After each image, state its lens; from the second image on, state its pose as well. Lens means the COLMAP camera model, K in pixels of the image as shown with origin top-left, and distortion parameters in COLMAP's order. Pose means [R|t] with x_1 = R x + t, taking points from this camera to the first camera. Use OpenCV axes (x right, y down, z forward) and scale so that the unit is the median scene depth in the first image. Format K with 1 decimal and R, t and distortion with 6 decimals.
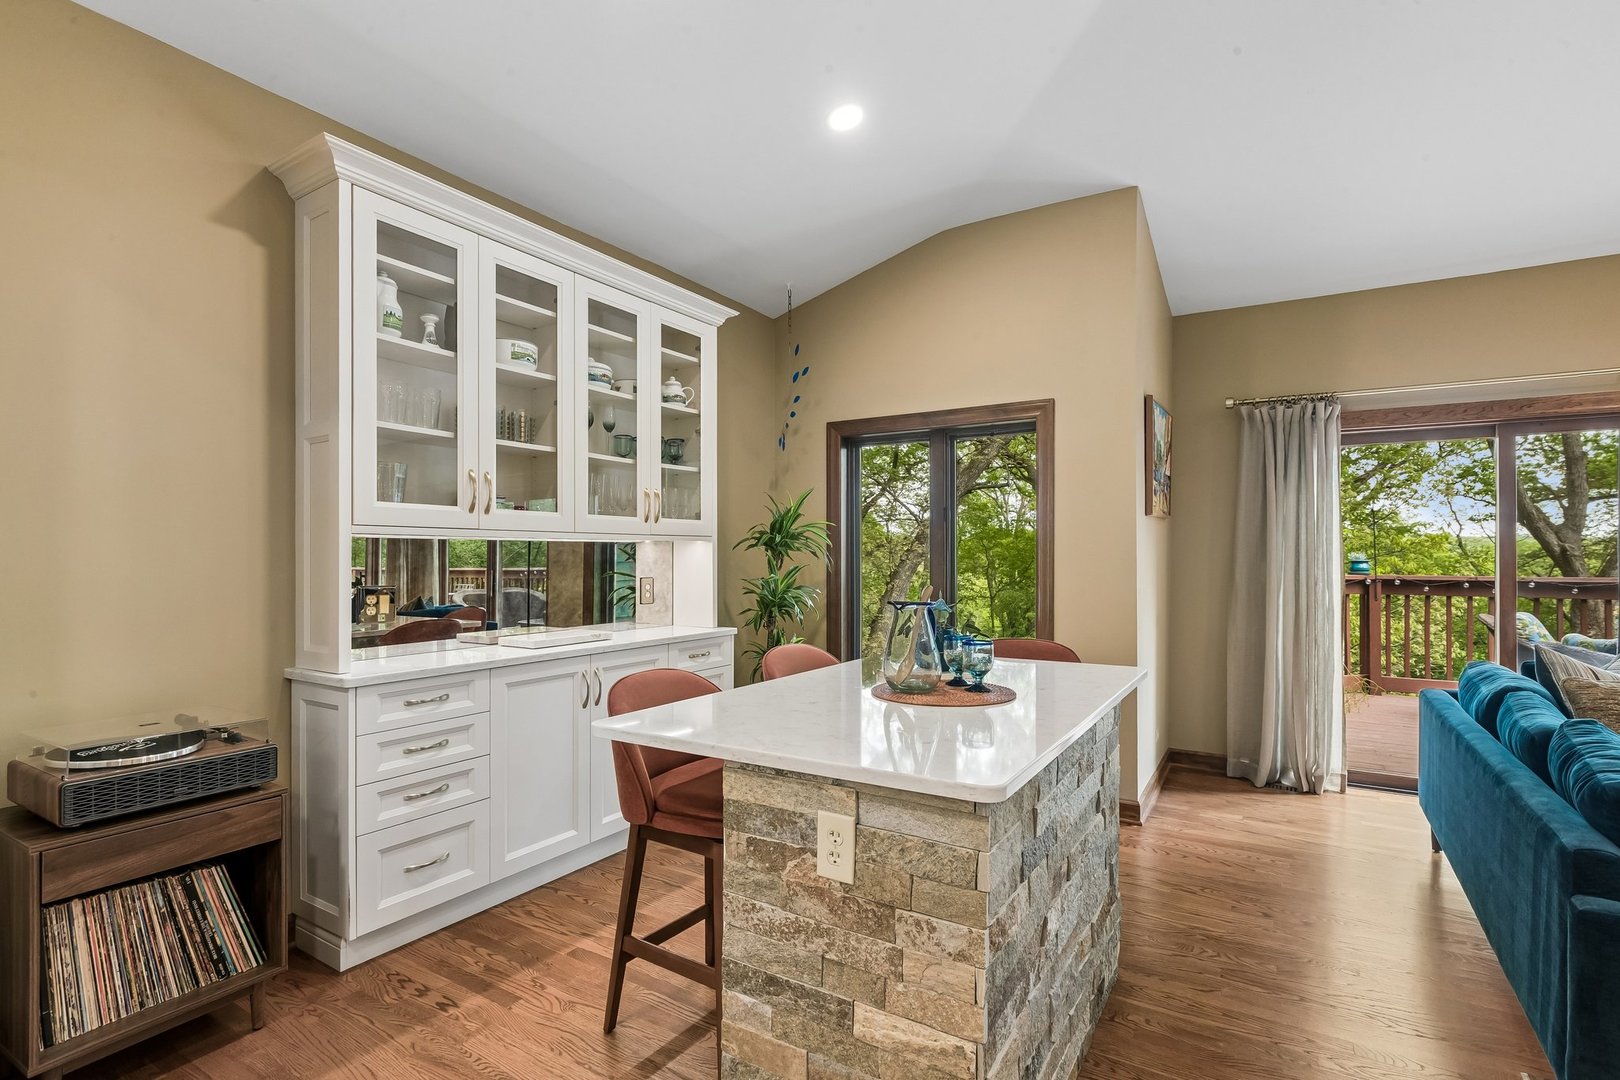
lens RADIAL K [[778.4, 0, 806.7], [0, 778.4, 549.2], [0, 0, 1]] dist [-0.008935, 0.000059]
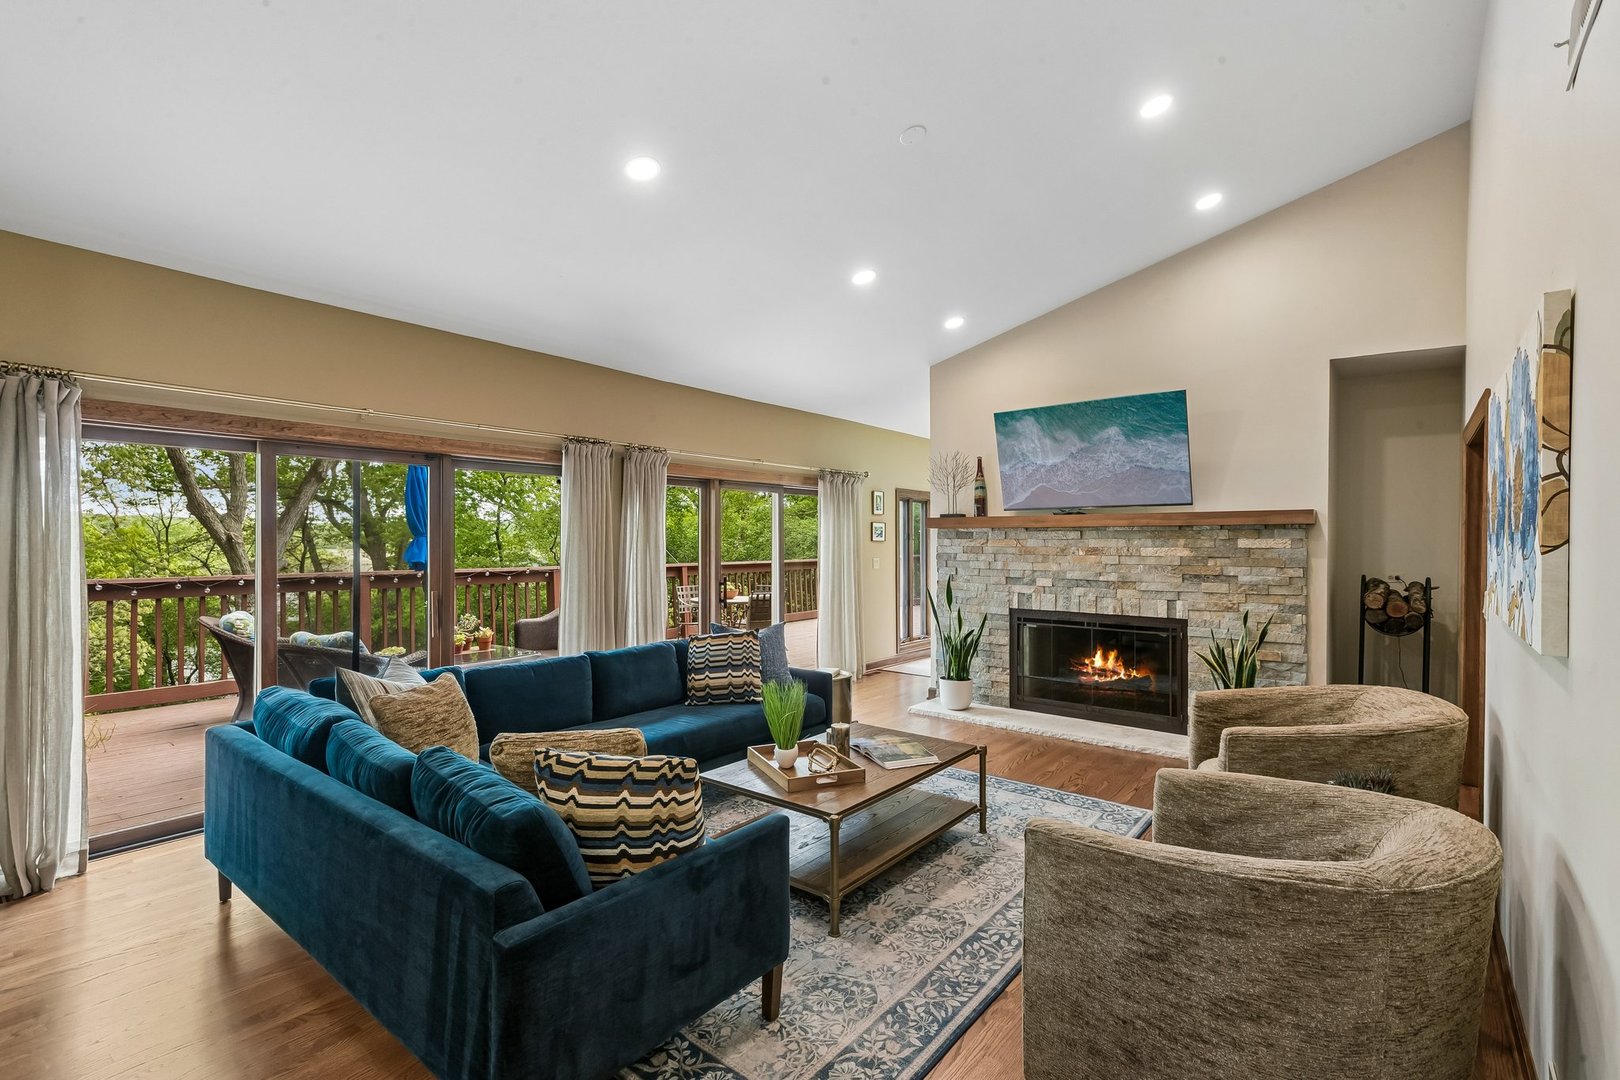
lens RADIAL K [[741.3, 0, 808.0], [0, 741.3, 541.8], [0, 0, 1]] dist [0.022226, -0.000938]
pose [[0.114835, -0.005570, 0.993369, -0.001253], [-0.013122, 0.999889, 0.007123, -0.050482], [-0.993298, -0.013853, 0.114749, 0.188844]]
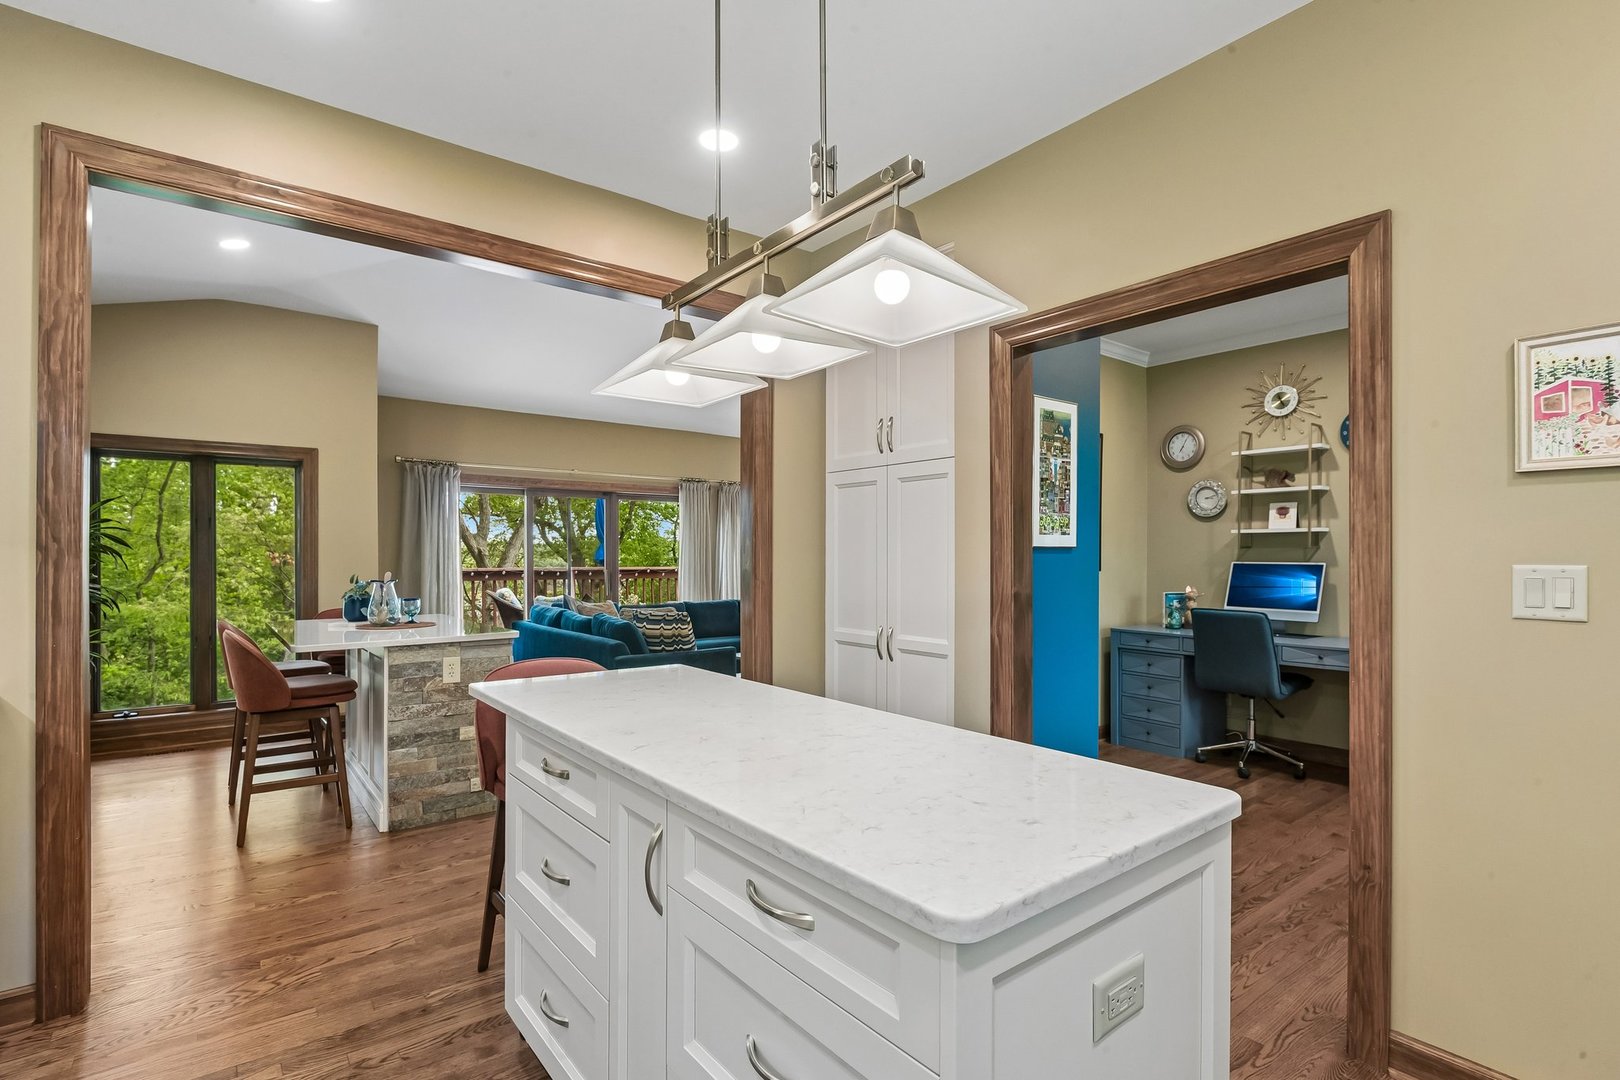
lens RADIAL K [[770.0, 0, 807.9], [0, 770.0, 548.4], [0, 0, 1]] dist [-0.016399, -0.000057]
pose [[0.341266, 0.007783, 0.939935, -0.781407], [-0.007605, 0.999956, -0.005519, -0.005111], [-0.939936, -0.005264, 0.341310, -0.387393]]
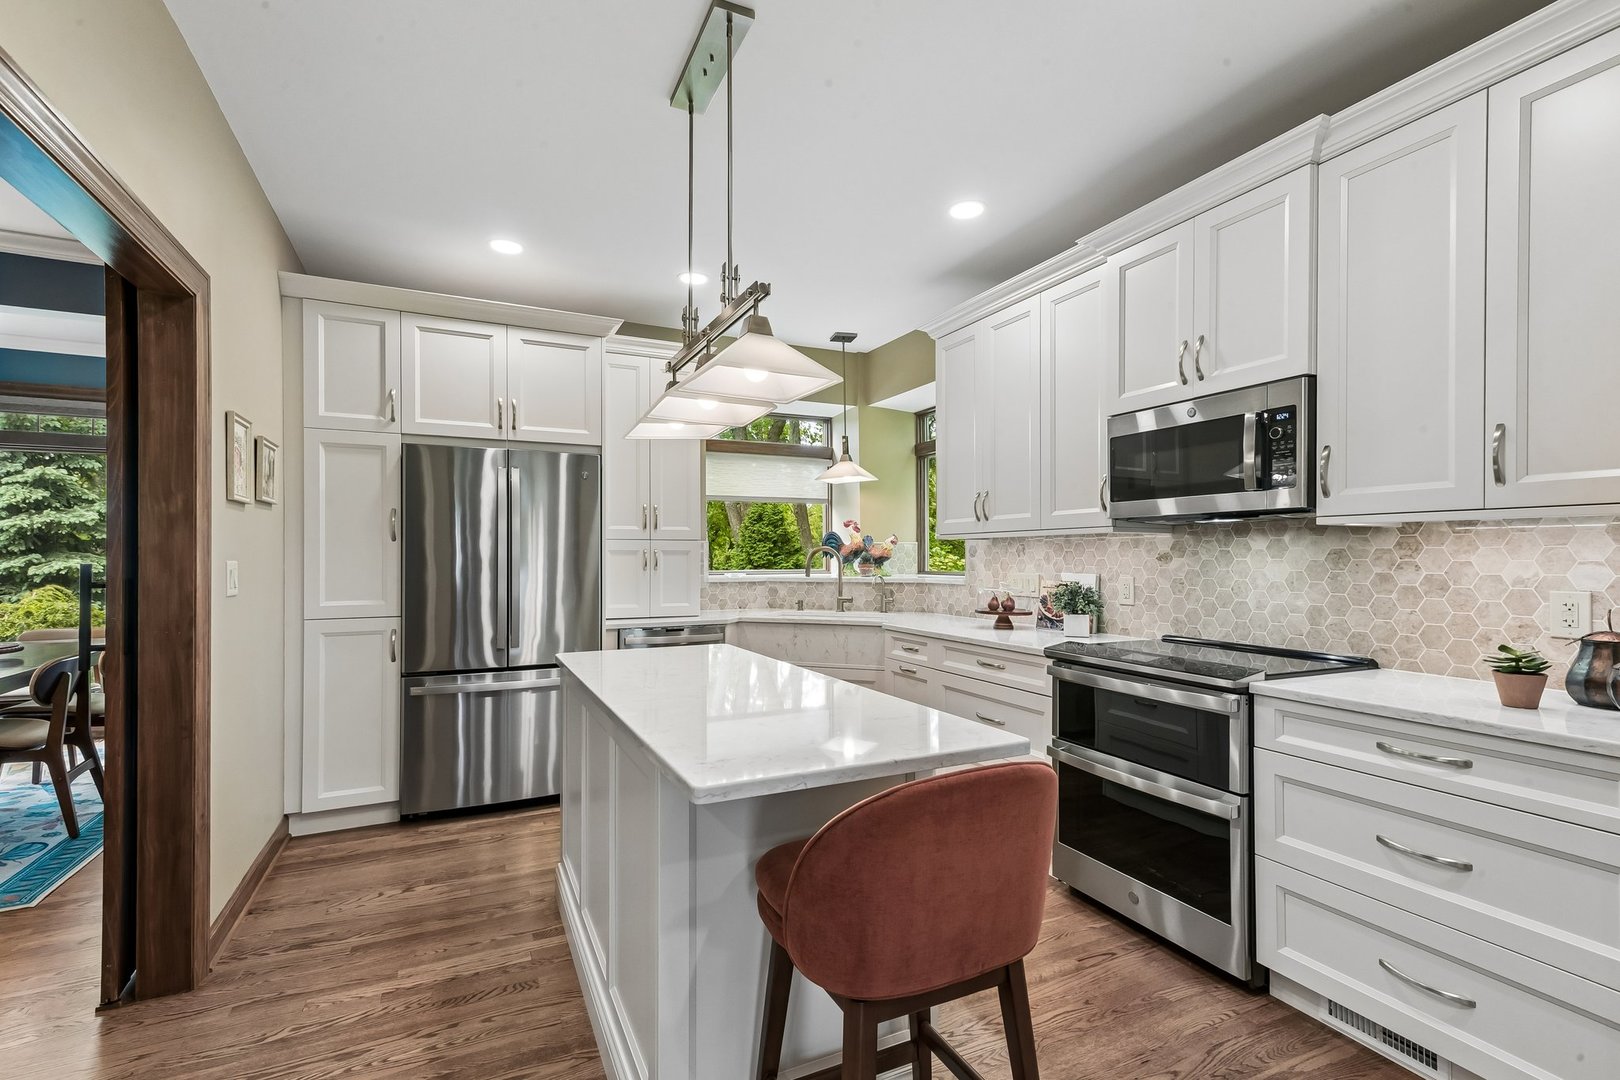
lens RADIAL K [[741.3, 0, 812.7], [0, 741.3, 550.4], [0, 0, 1]] dist [0.022226, -0.000938]
pose [[-0.540751, -0.005876, -0.841162, 0.099415], [0.007548, 0.999901, -0.011838, 0.001093], [0.841149, -0.012751, -0.540654, 0.189688]]
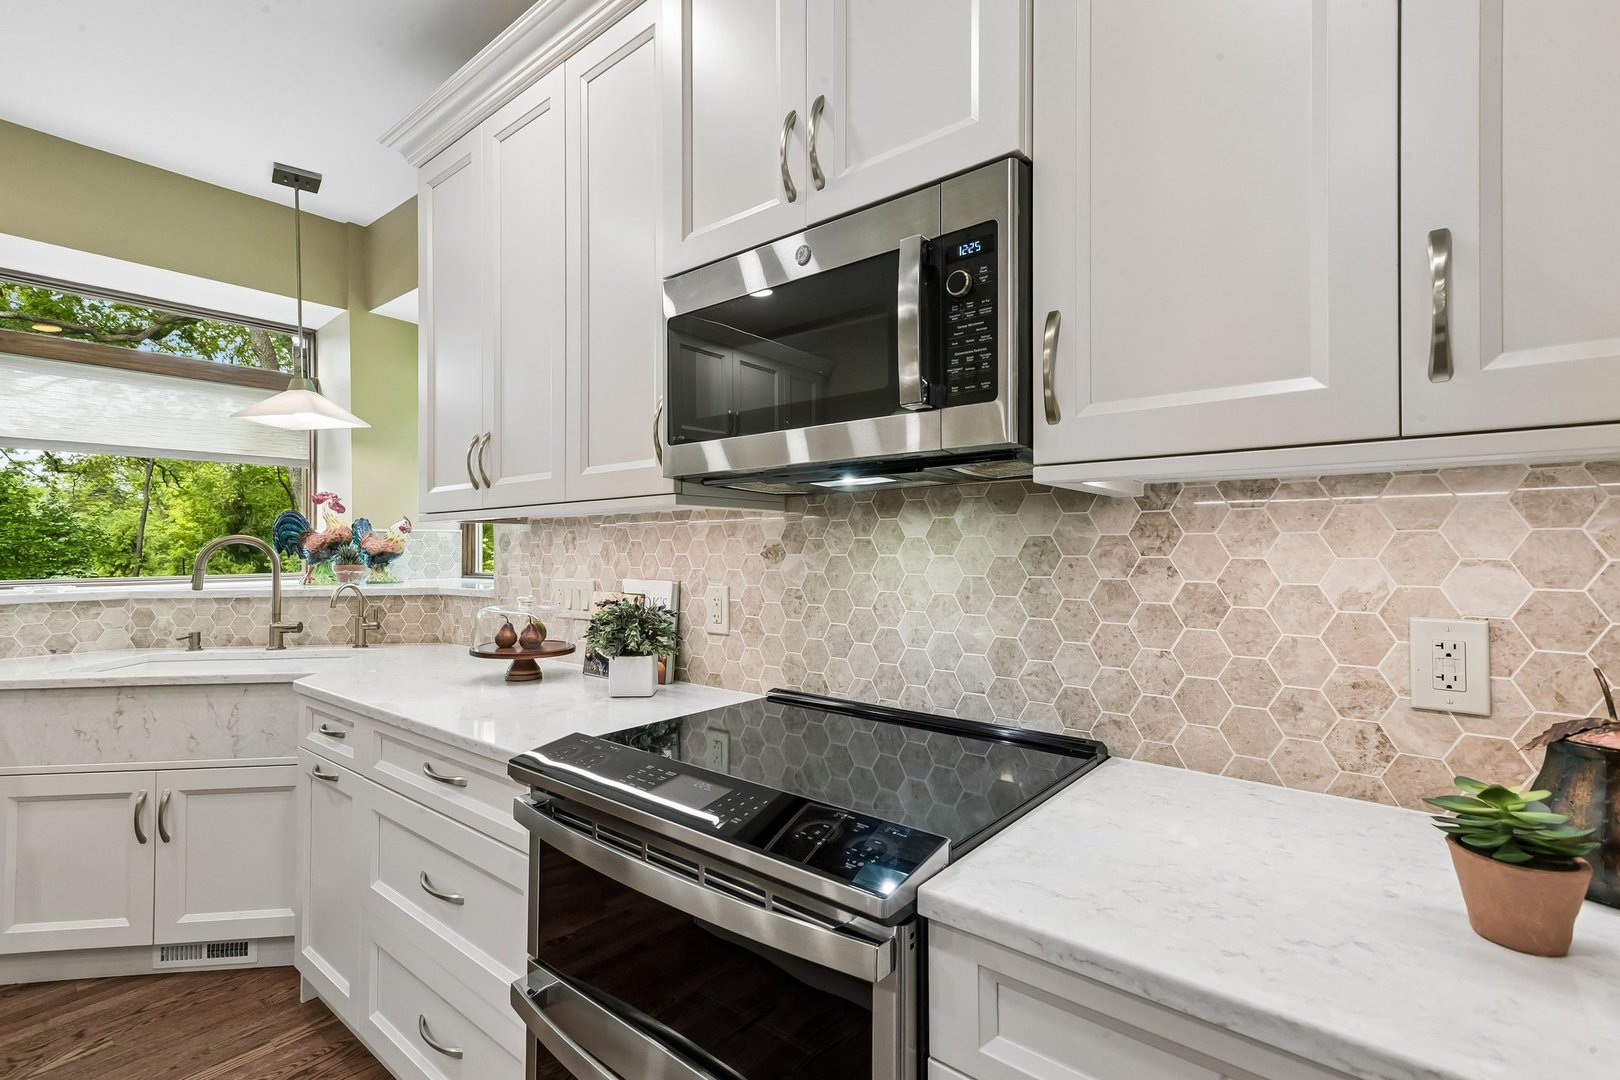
lens RADIAL K [[741.3, 0, 814.2], [0, 741.3, 535.5], [0, 0, 1]] dist [0.022226, -0.000938]
pose [[-0.133904, -0.016234, -0.990861, -0.356428], [0.012141, 0.999764, -0.018020, -0.000254], [0.990920, -0.014443, -0.133675, 0.159985]]
